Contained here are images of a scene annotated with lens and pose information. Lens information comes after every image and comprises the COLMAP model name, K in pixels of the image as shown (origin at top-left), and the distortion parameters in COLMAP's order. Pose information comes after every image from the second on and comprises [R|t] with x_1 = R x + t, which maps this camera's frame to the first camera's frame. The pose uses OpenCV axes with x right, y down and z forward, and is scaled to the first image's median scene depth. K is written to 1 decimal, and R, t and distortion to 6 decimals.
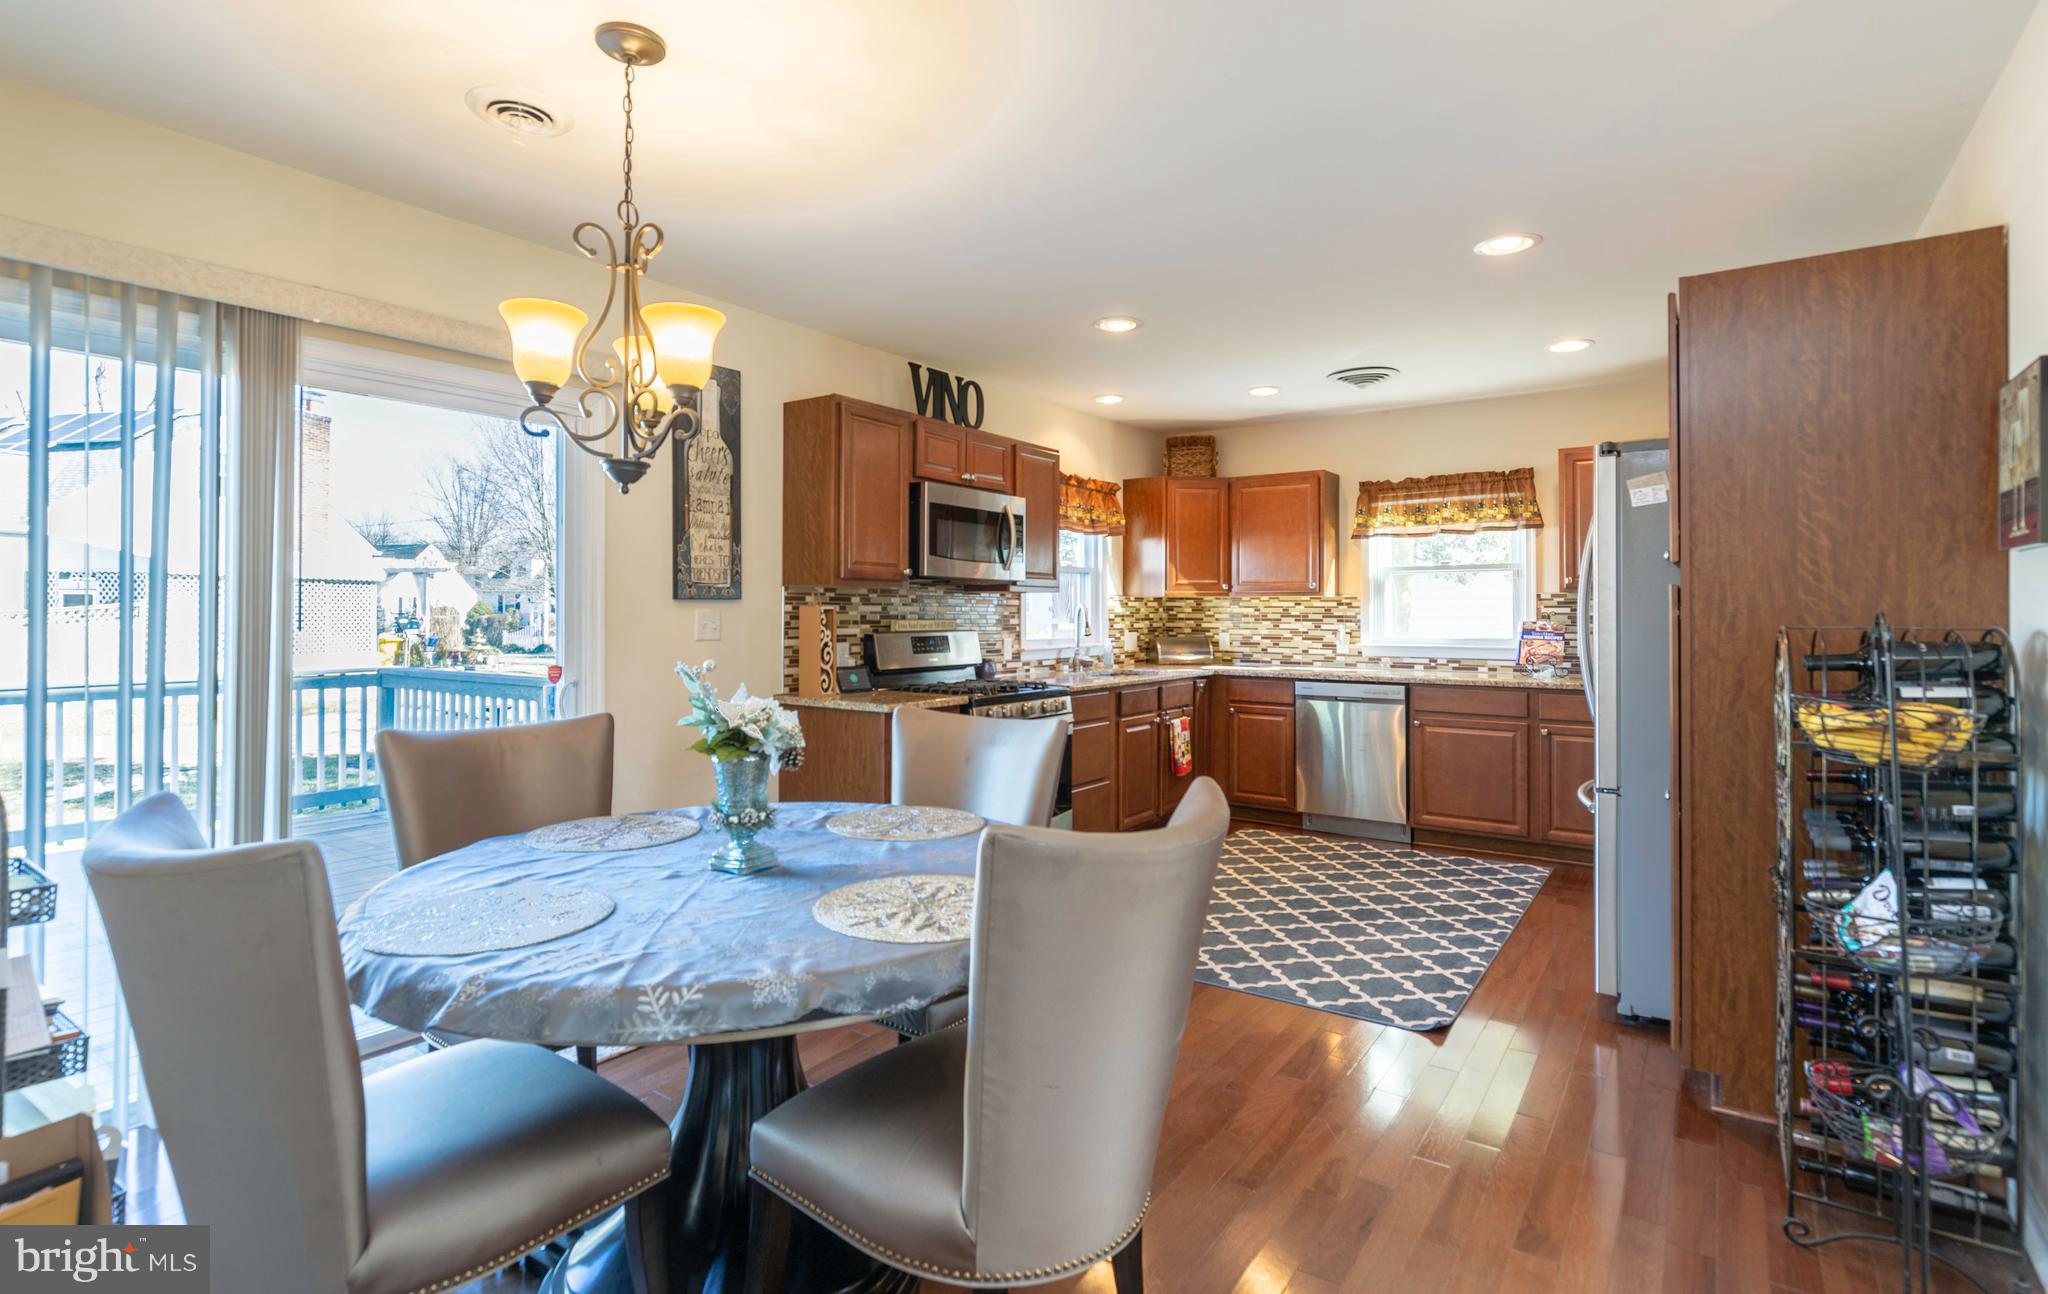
lens RADIAL K [[1011.8, 0, 1001.7], [0, 1011.8, 600.8], [0, 0, 1]] dist [0.000200, -0.000040]
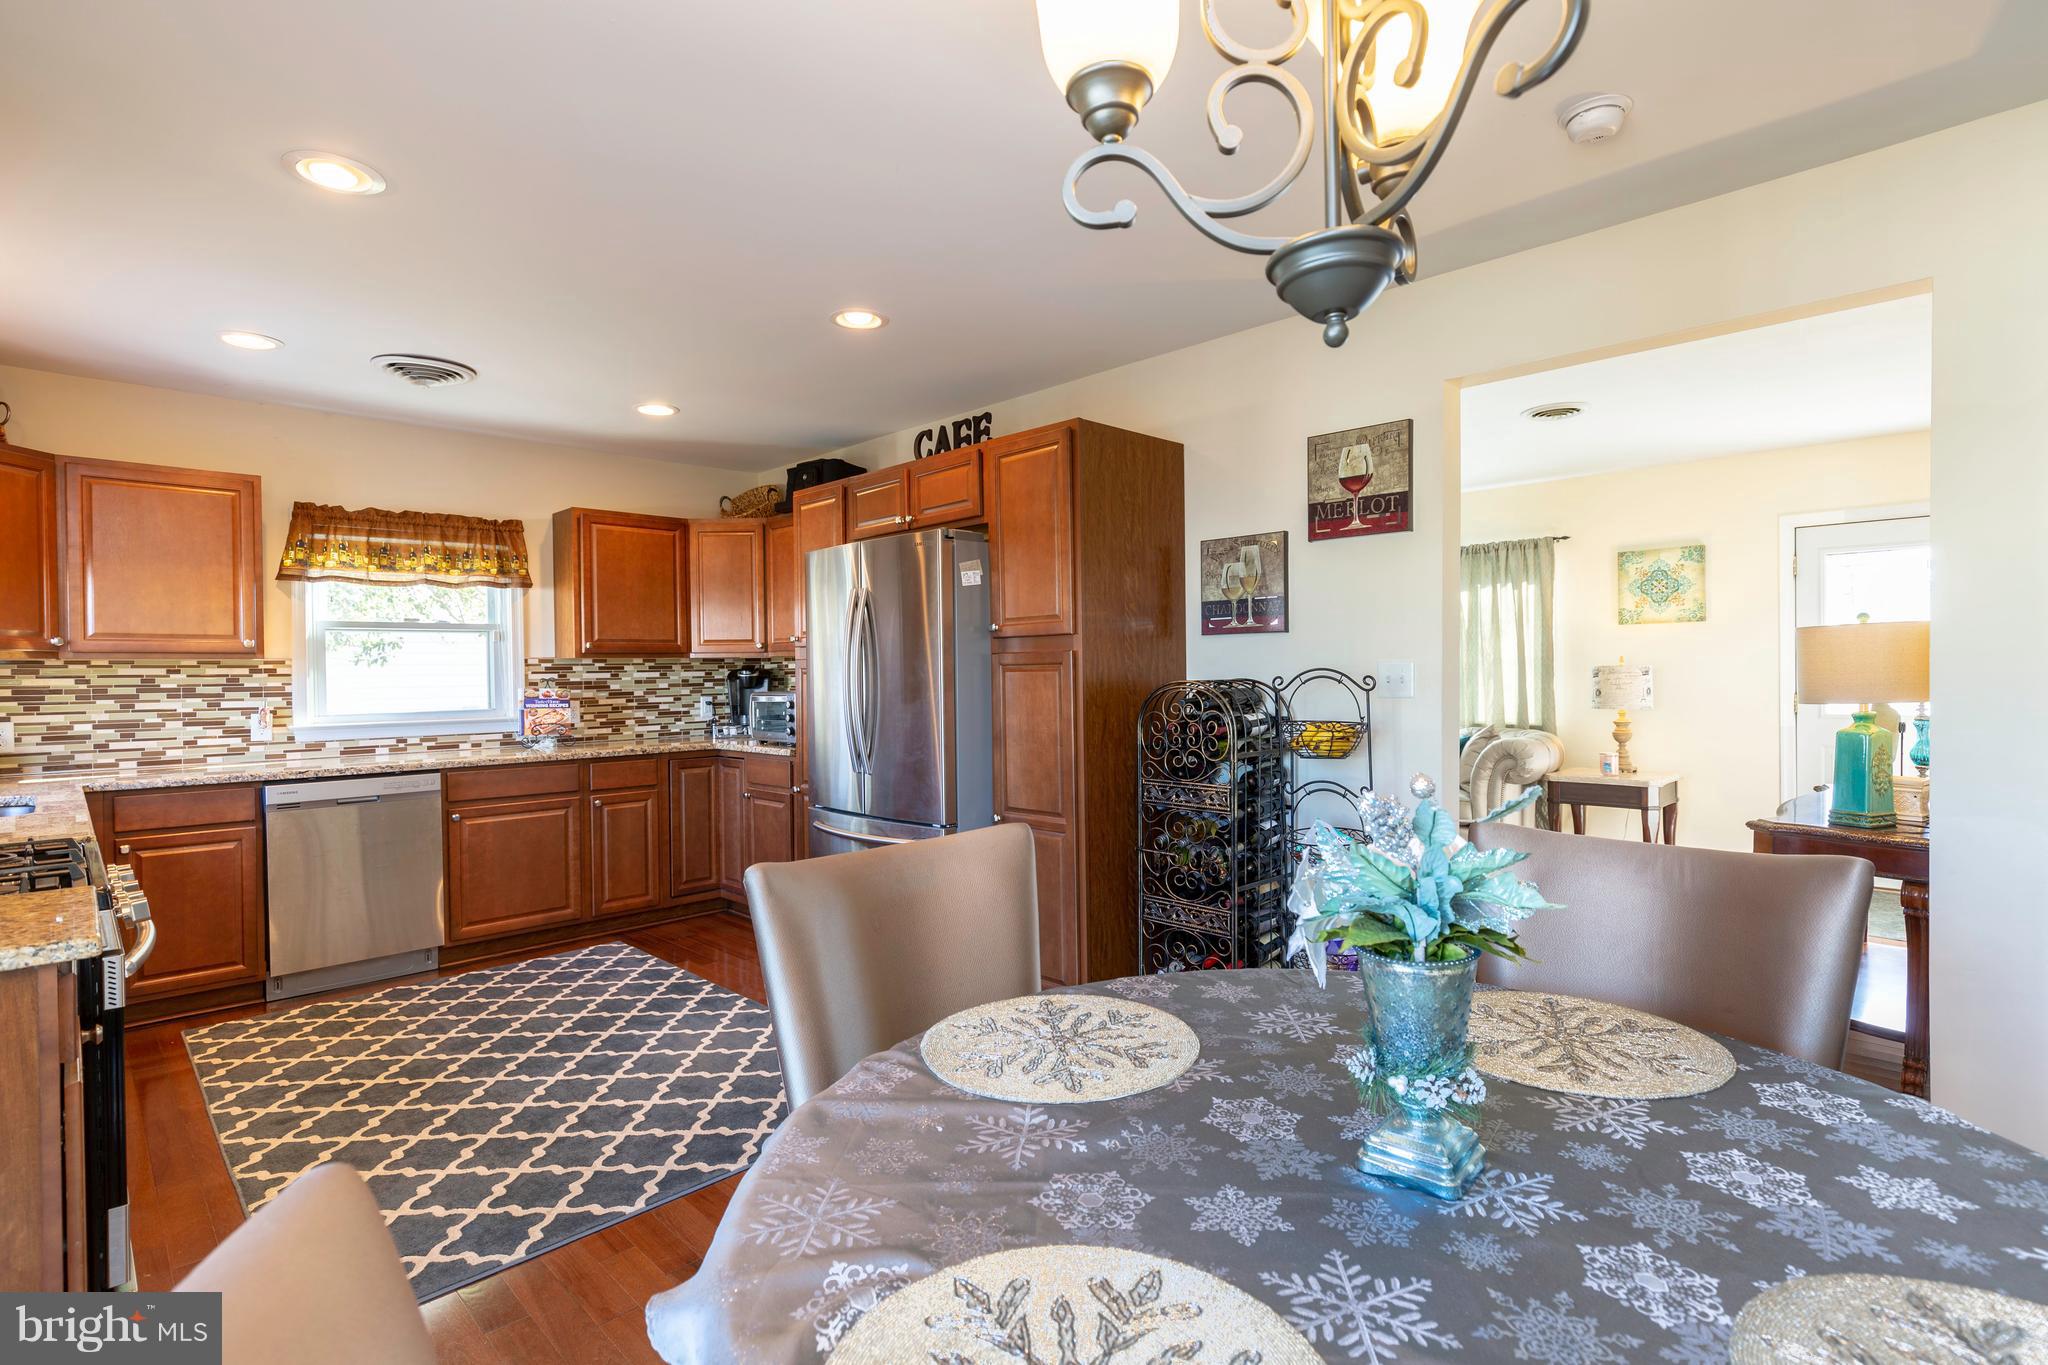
lens RADIAL K [[976.9, 0, 1024.5], [0, 976.9, 683.4], [0, 0, 1]] dist [0.004483, 0.000745]
pose [[0.165707, -0.013364, 0.986085, -0.259258], [0.004186, 0.999909, 0.012848, 0.005481], [-0.986166, 0.001998, 0.165748, 0.381671]]
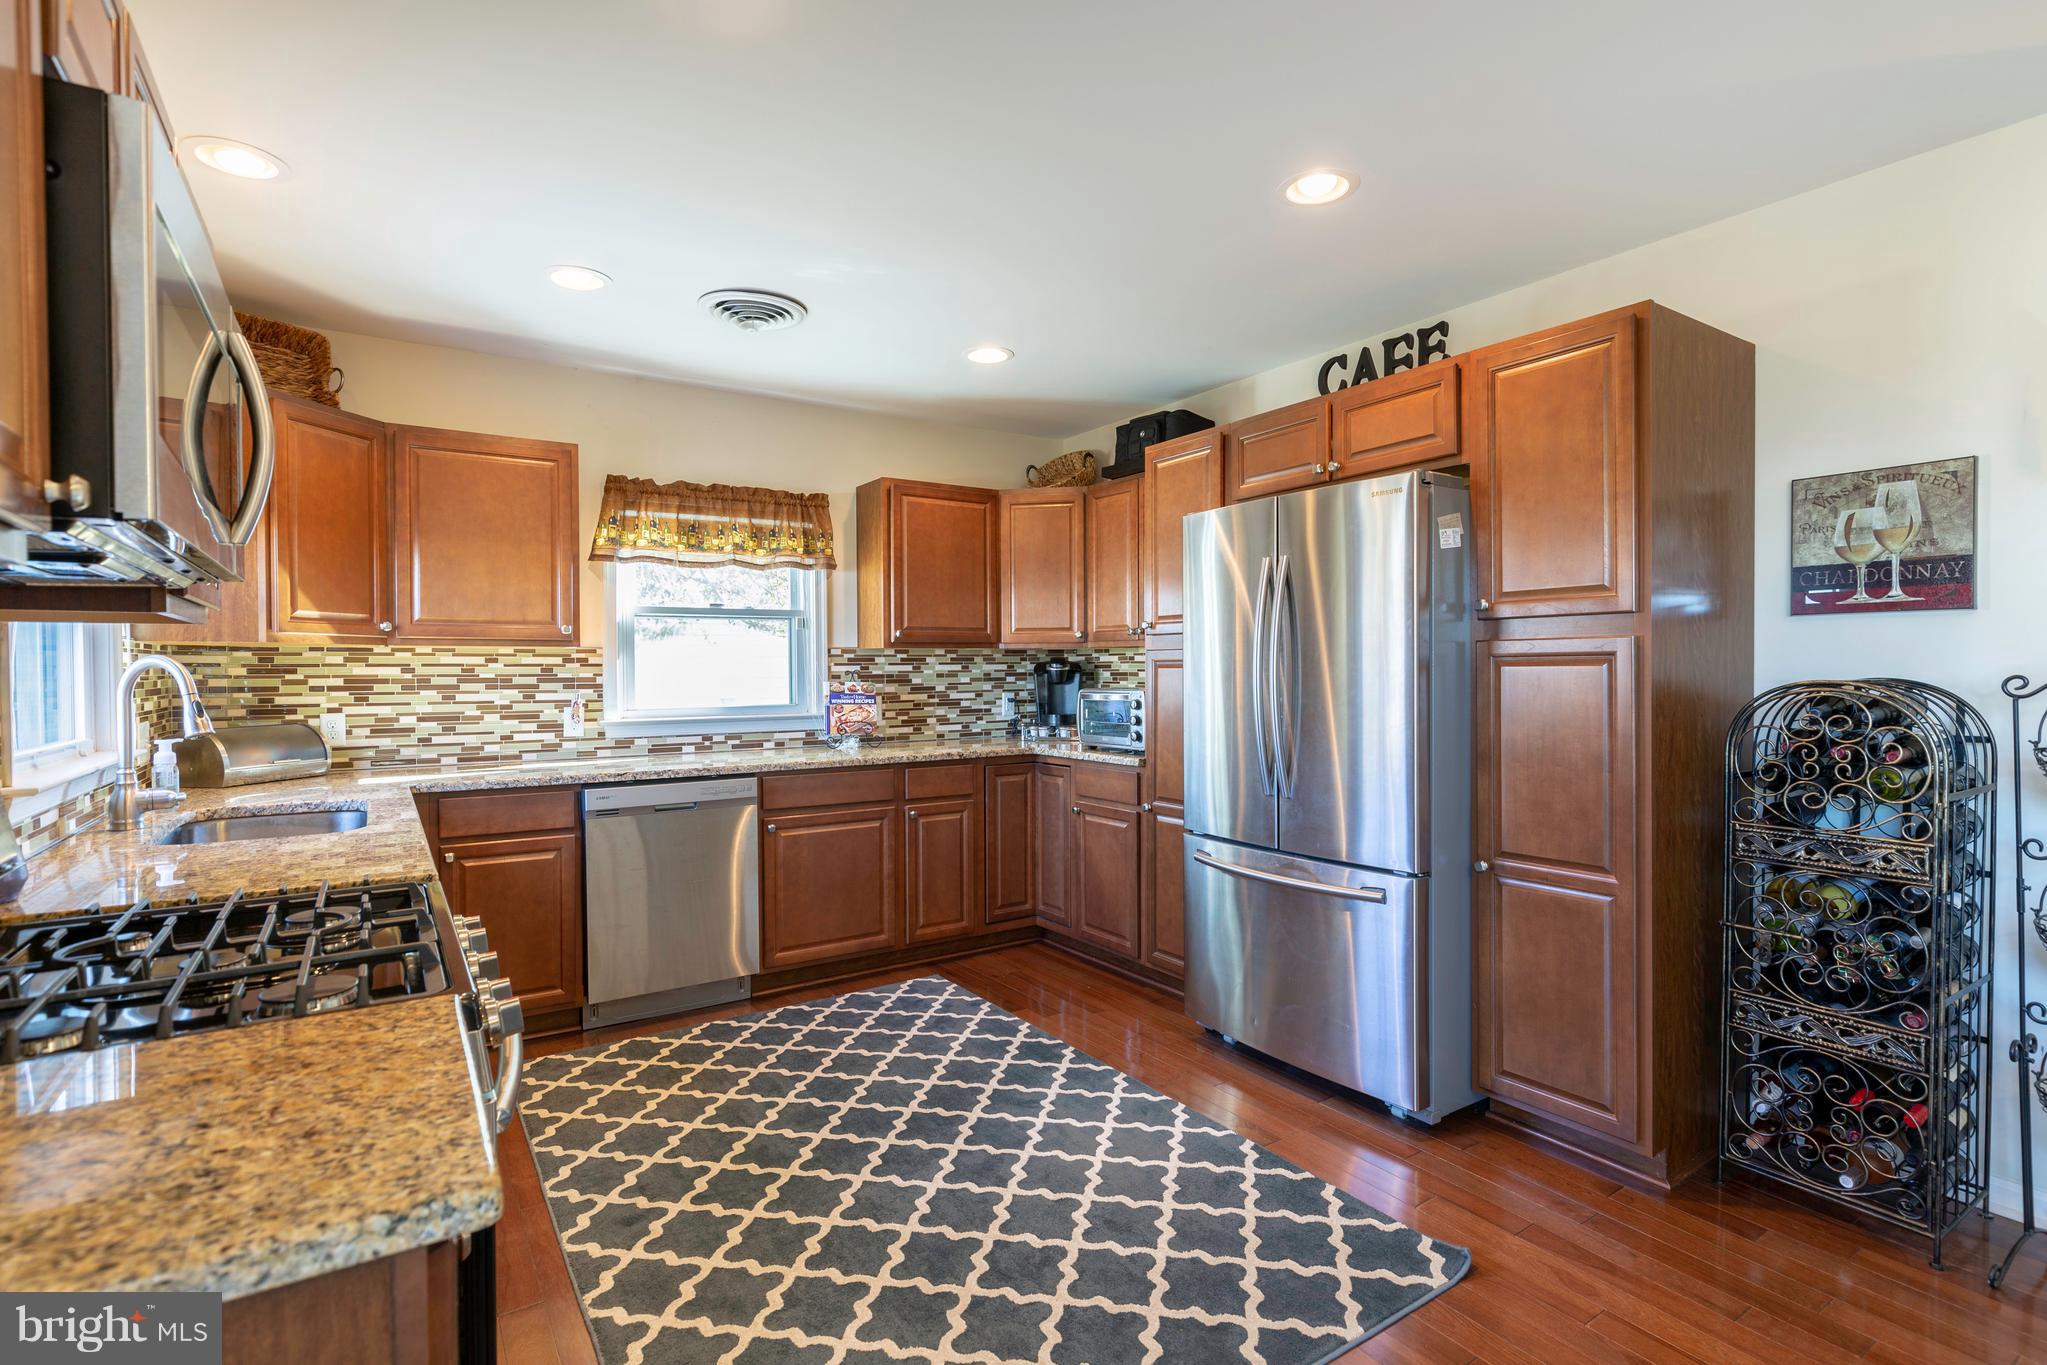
lens RADIAL K [[976.4, 0, 1031.9], [0, 976.4, 683.3], [0, 0, 1]] dist [0.004483, 0.000745]
pose [[0.345568, -0.014966, 0.938274, -0.153597], [-0.002282, 0.999856, 0.016789, 0.006945], [-0.938391, -0.007943, 0.345484, 0.536694]]
